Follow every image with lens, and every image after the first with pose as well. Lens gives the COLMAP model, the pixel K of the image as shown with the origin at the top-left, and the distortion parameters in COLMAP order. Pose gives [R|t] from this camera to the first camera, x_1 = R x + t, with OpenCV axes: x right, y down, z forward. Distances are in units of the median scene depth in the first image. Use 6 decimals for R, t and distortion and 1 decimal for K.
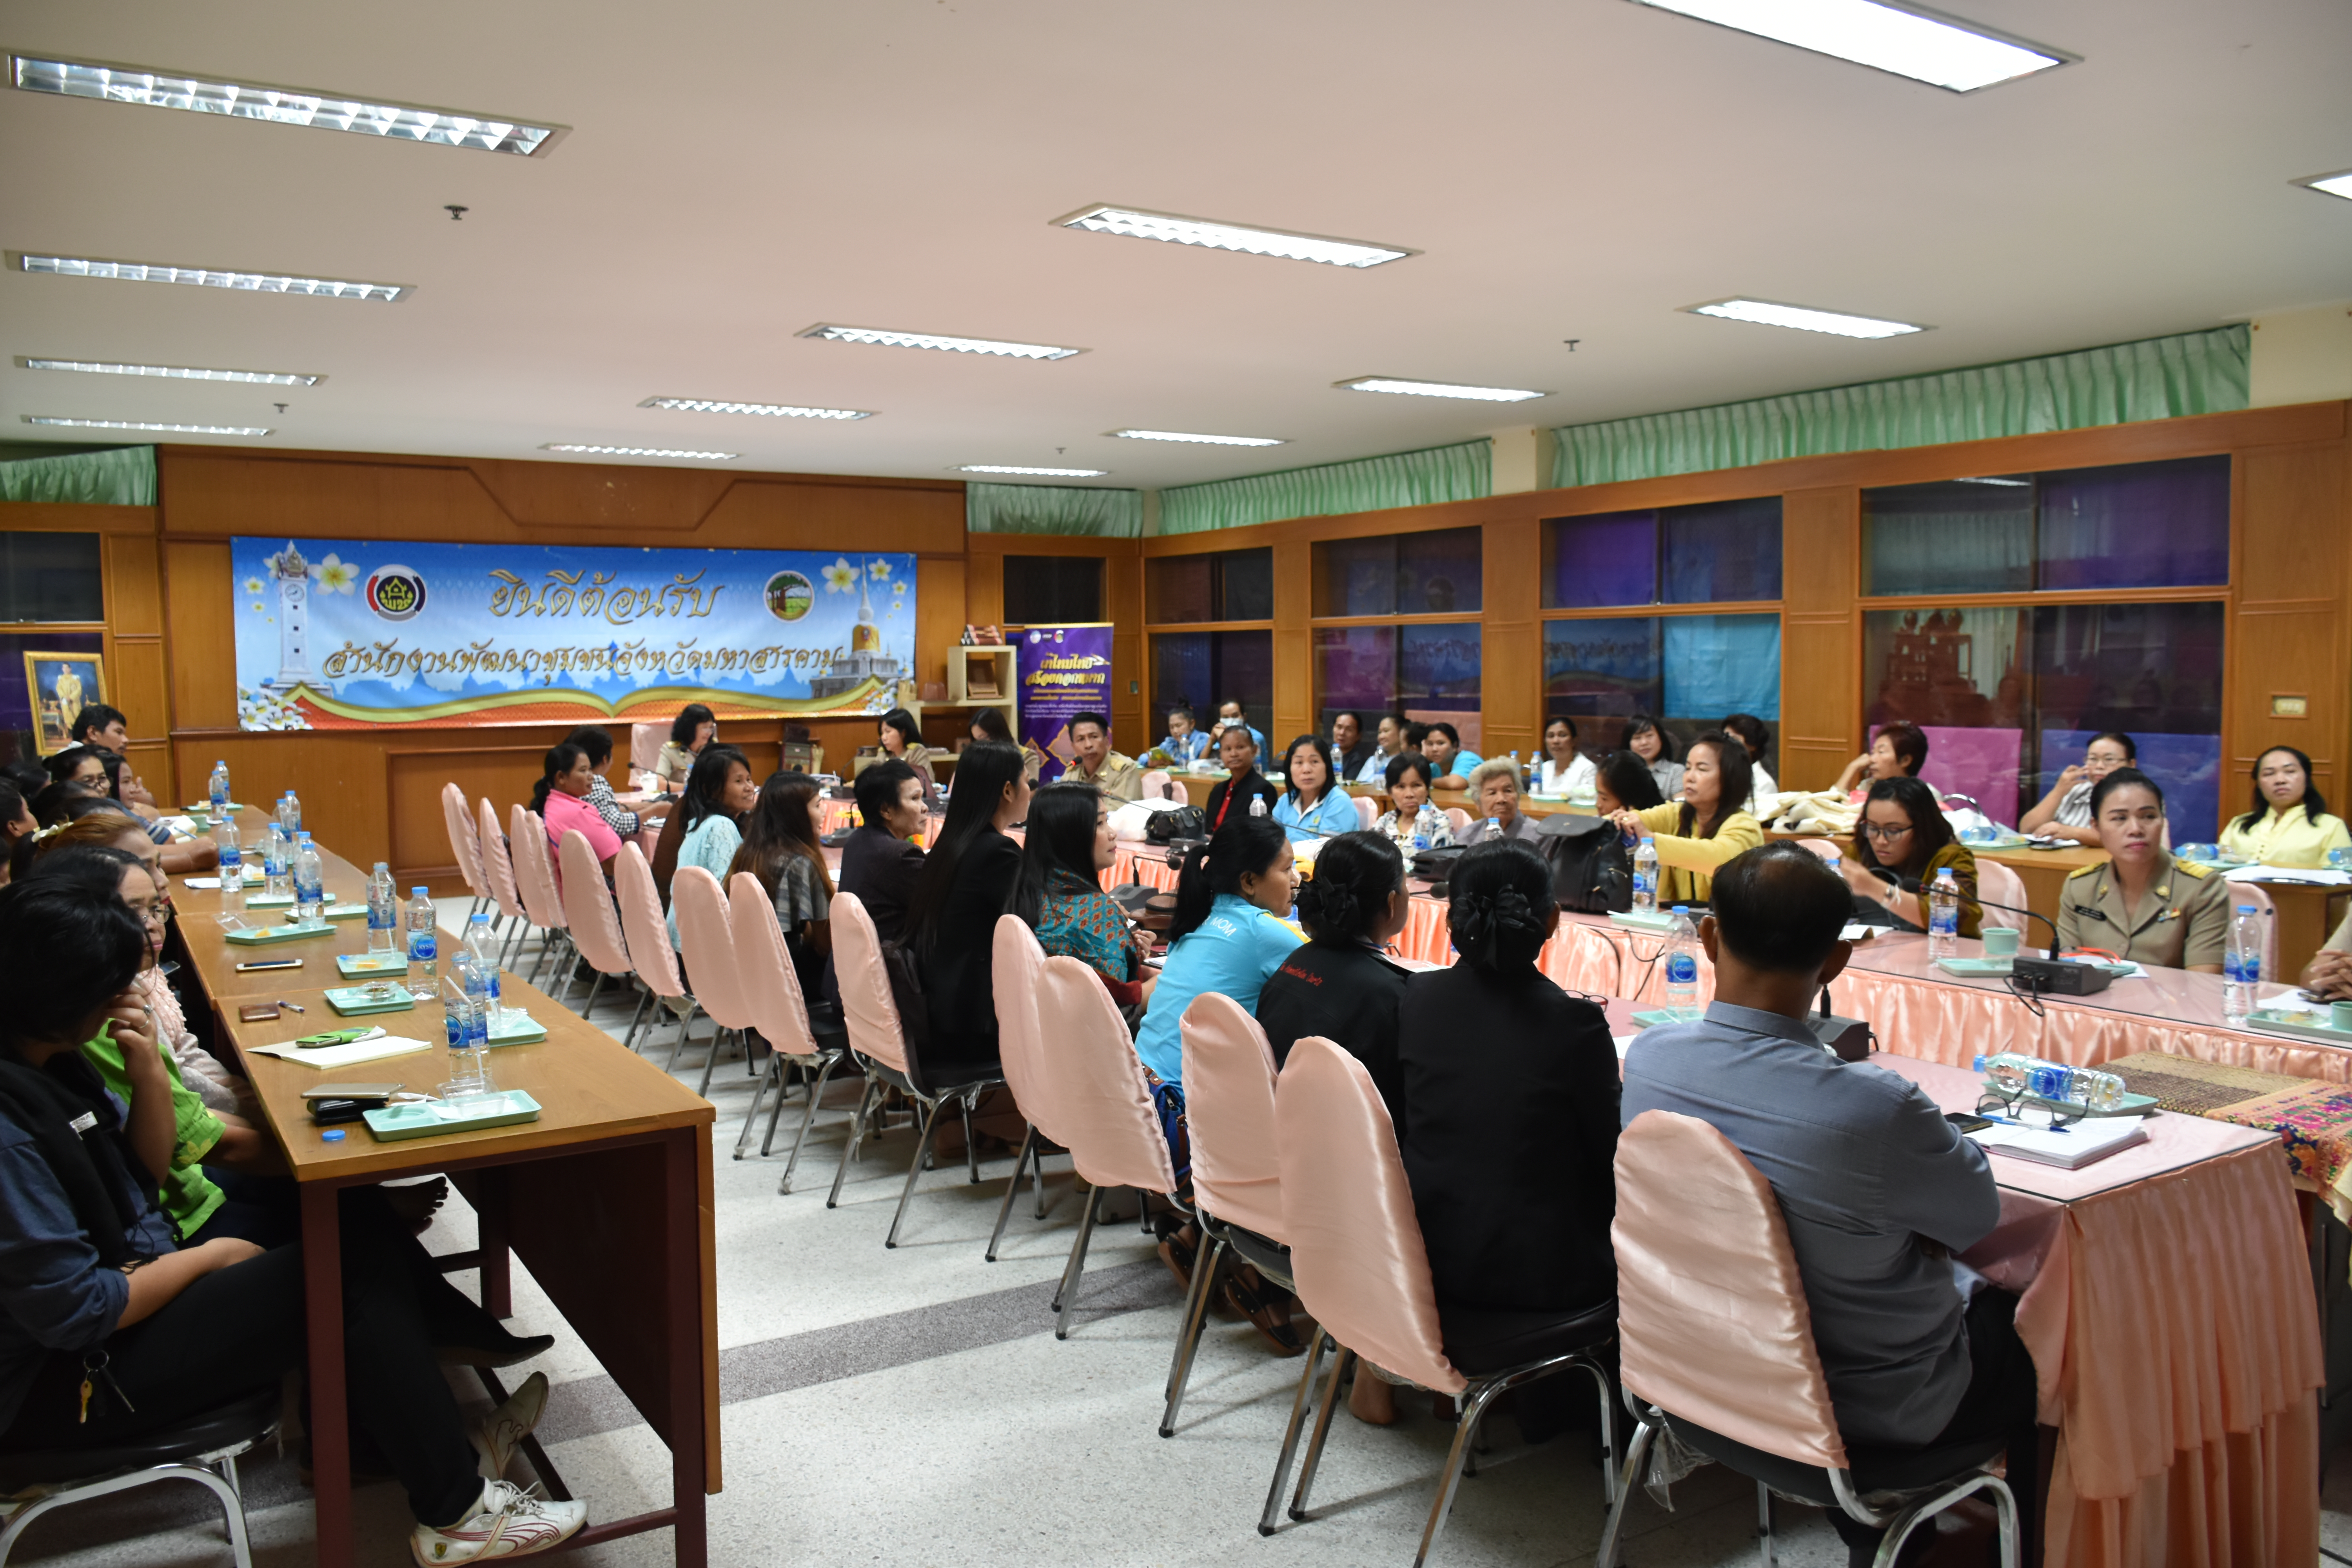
lens RADIAL K [[1787.9, 0, 1161.6], [0, 1787.9, 777.6], [0, 0, 1]] dist [-0.018744, -0.001631]
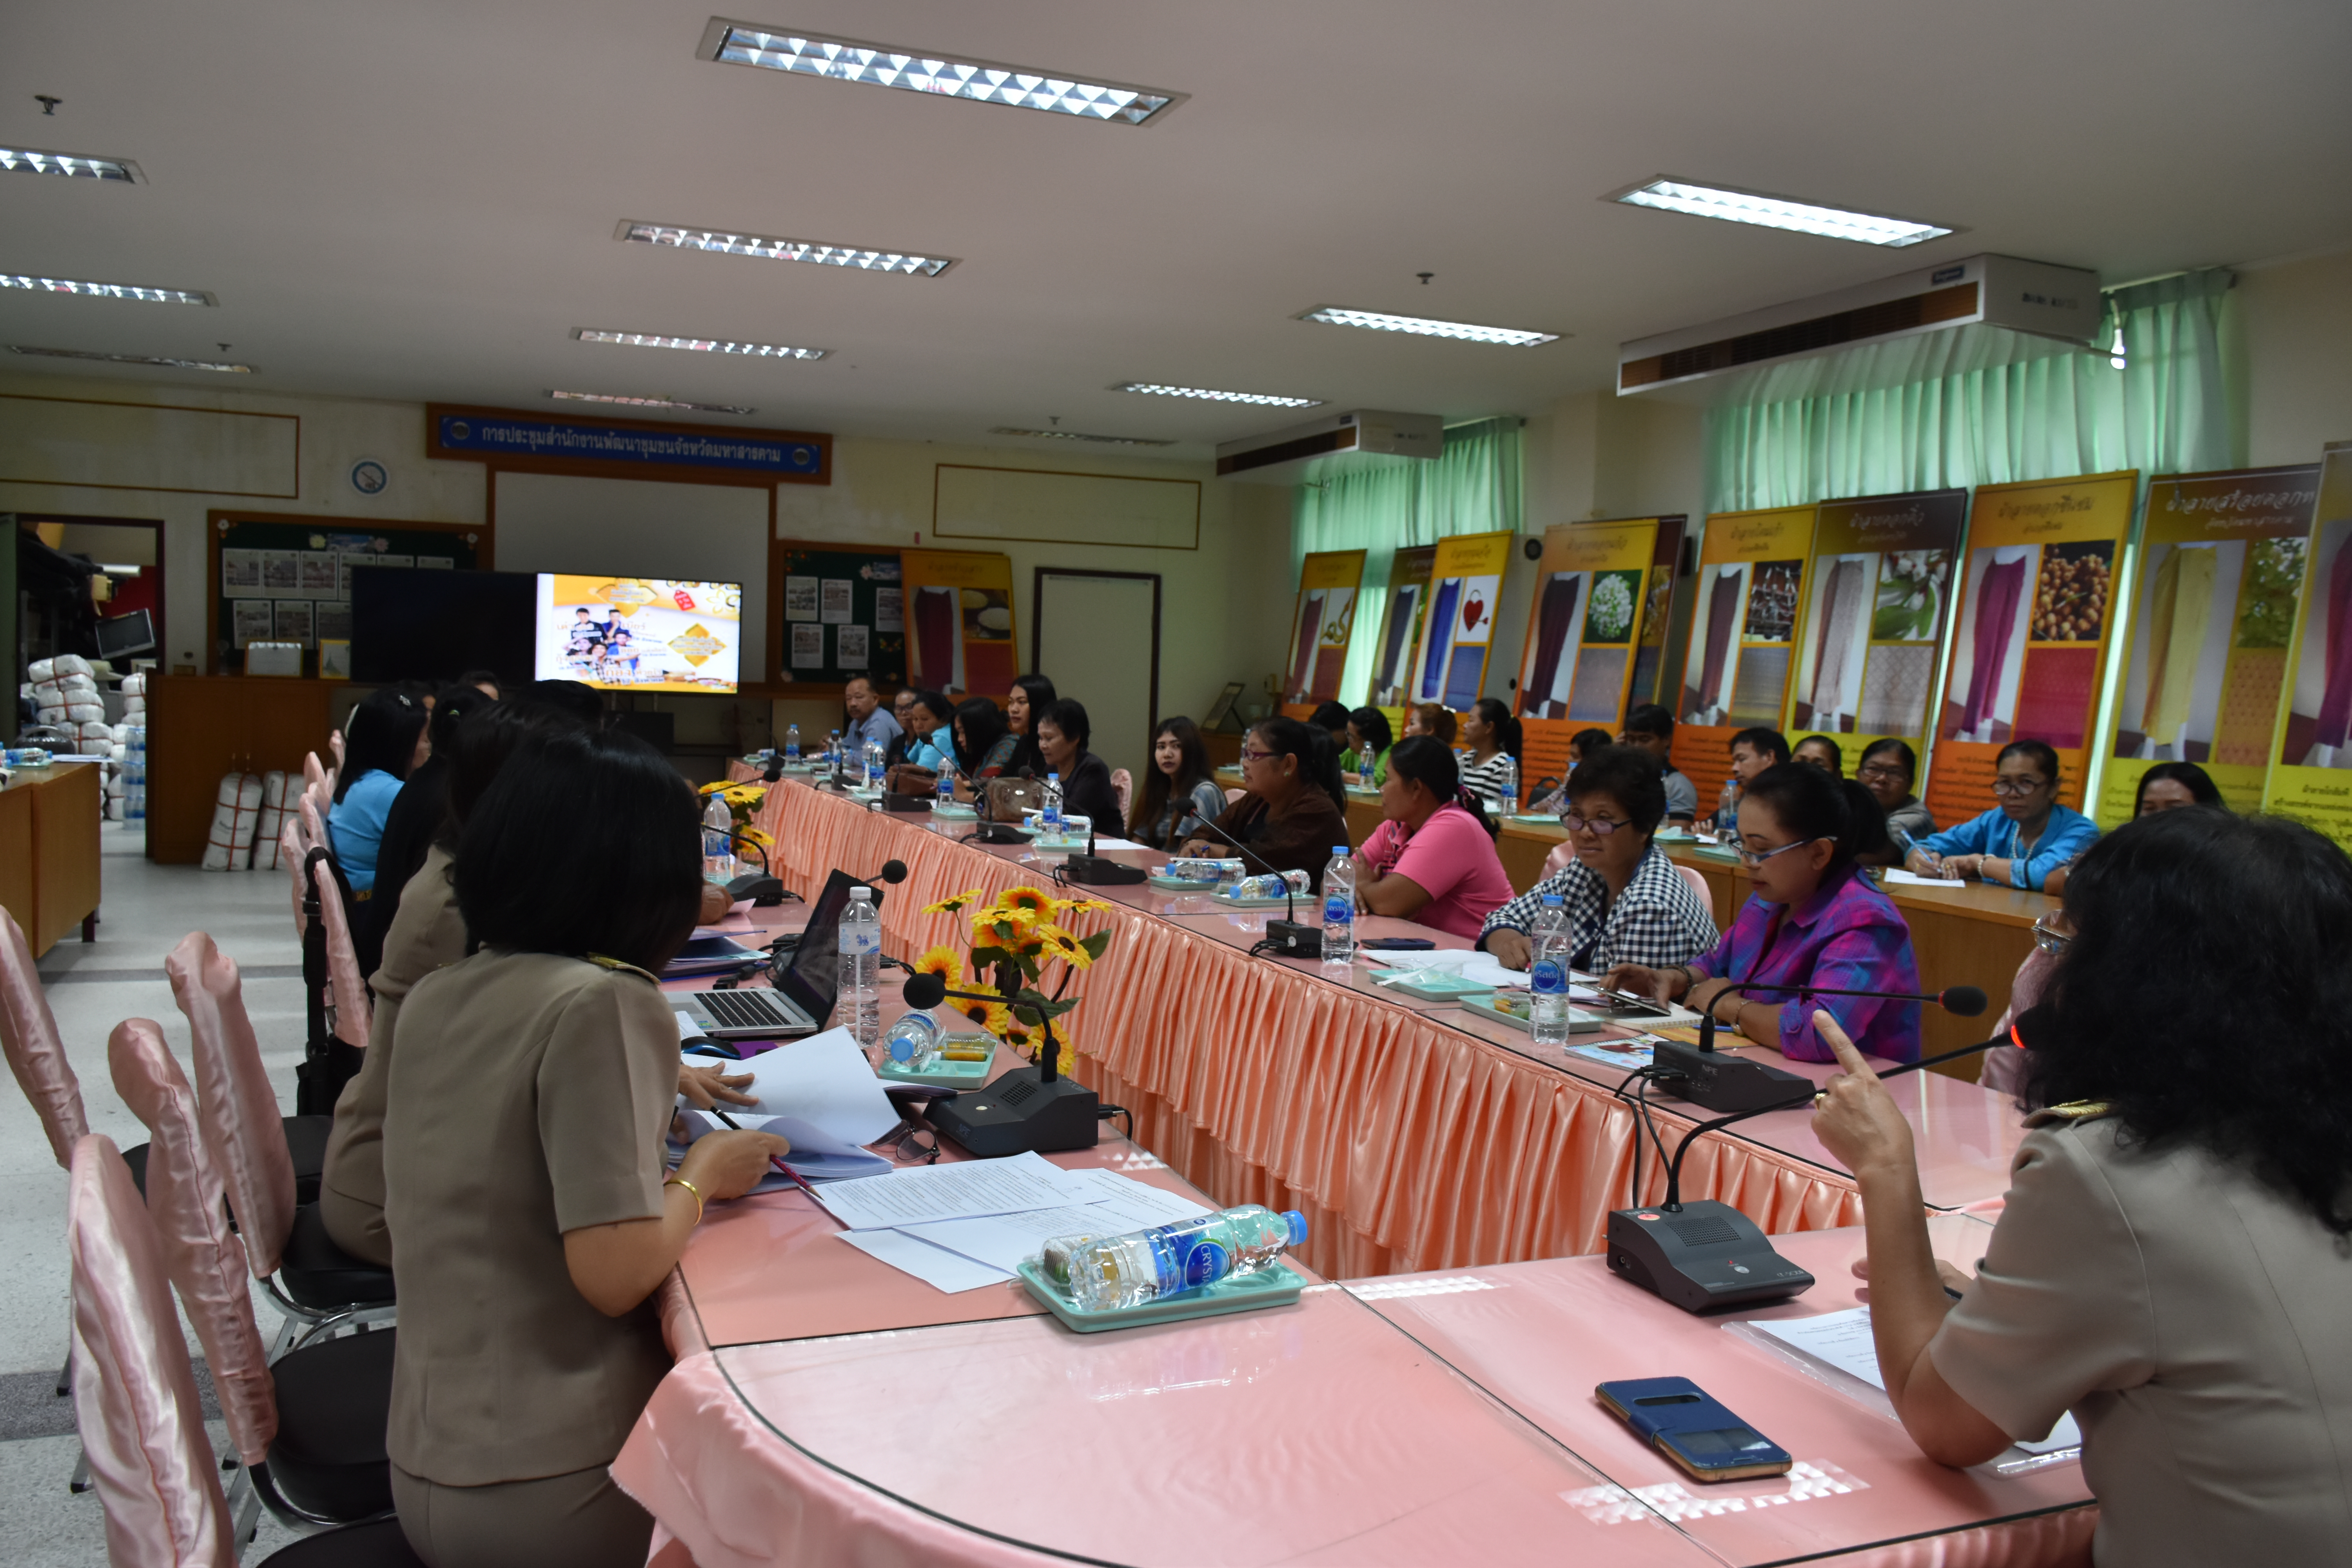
lens RADIAL K [[1799.6, 0, 1160.7], [0, 1799.6, 780.7], [0, 0, 1]] dist [-0.025815, 0.007198]
pose [[-0.984416, -0.035809, 0.172171, -0.194305], [-0.014255, 0.992076, 0.124831, -0.051284], [-0.175276, 0.120431, -0.977126, 1.023685]]
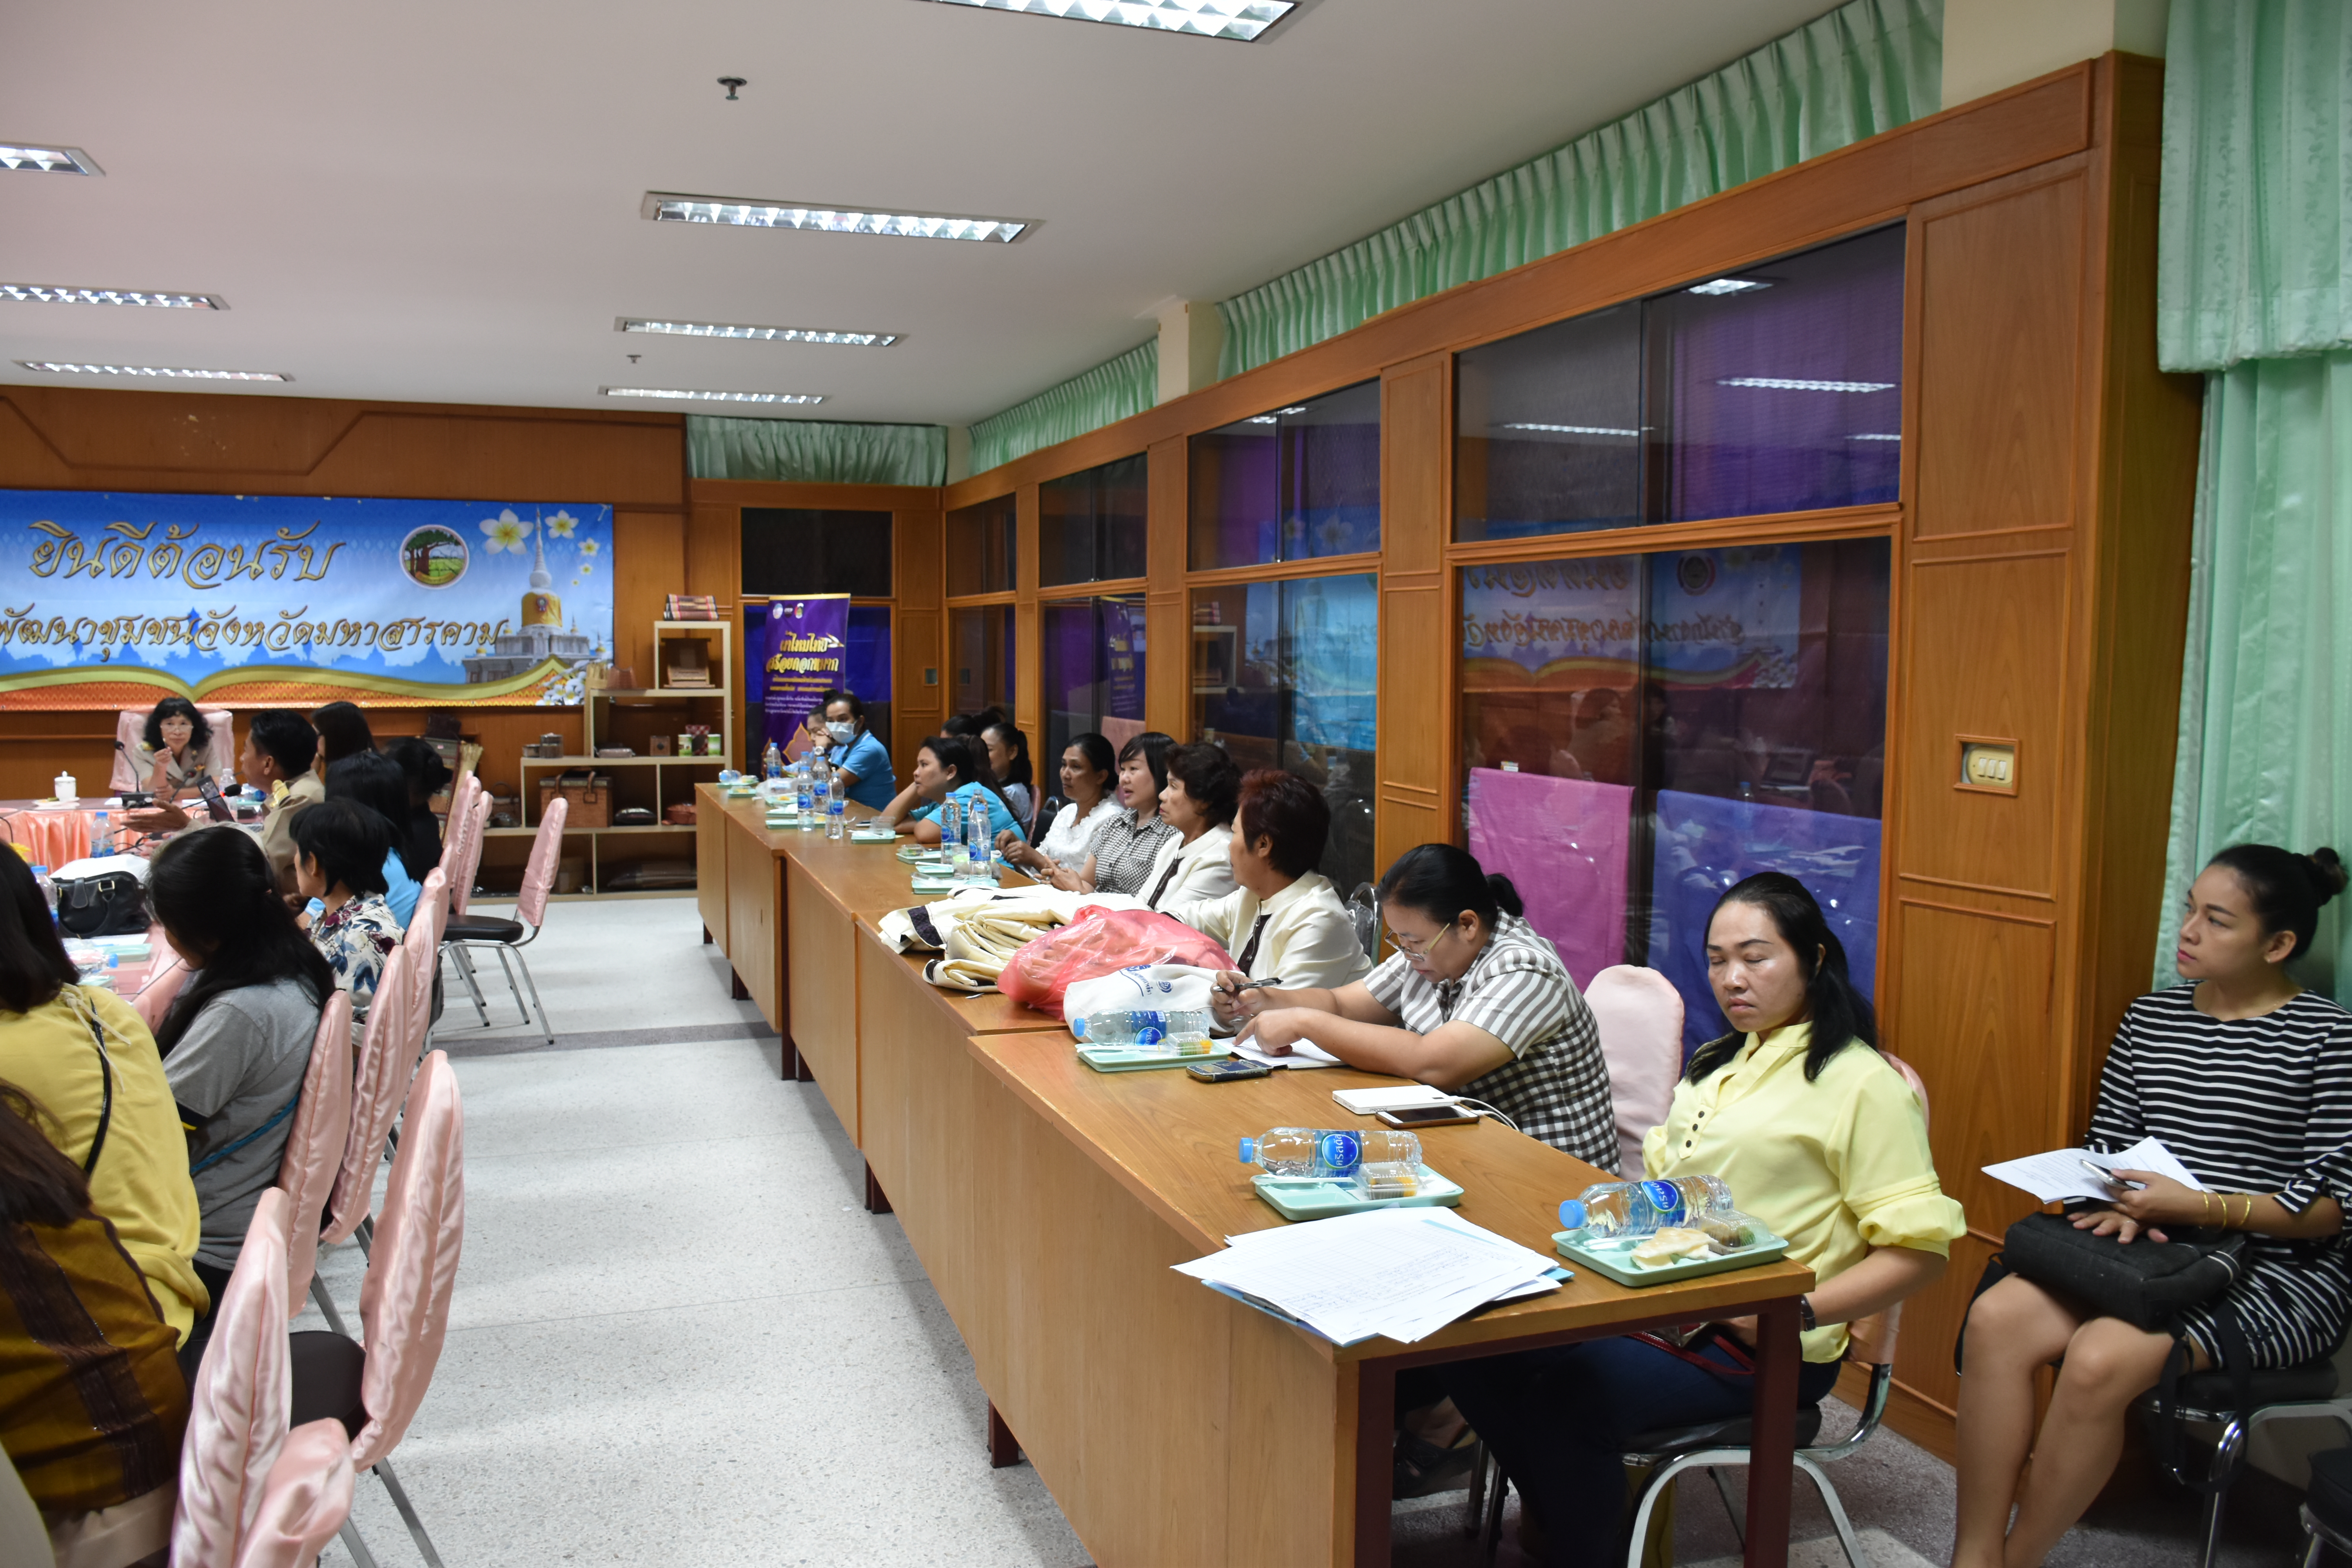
lens RADIAL K [[1794.7, 0, 1163.2], [0, 1794.7, 778.8], [0, 0, 1]] dist [-0.020768, -0.001750]
pose [[0.974219, 0.032355, -0.223271, 0.316724], [-0.030328, 0.999462, 0.012503, -0.022505], [0.223556, -0.005409, 0.974676, 0.304171]]
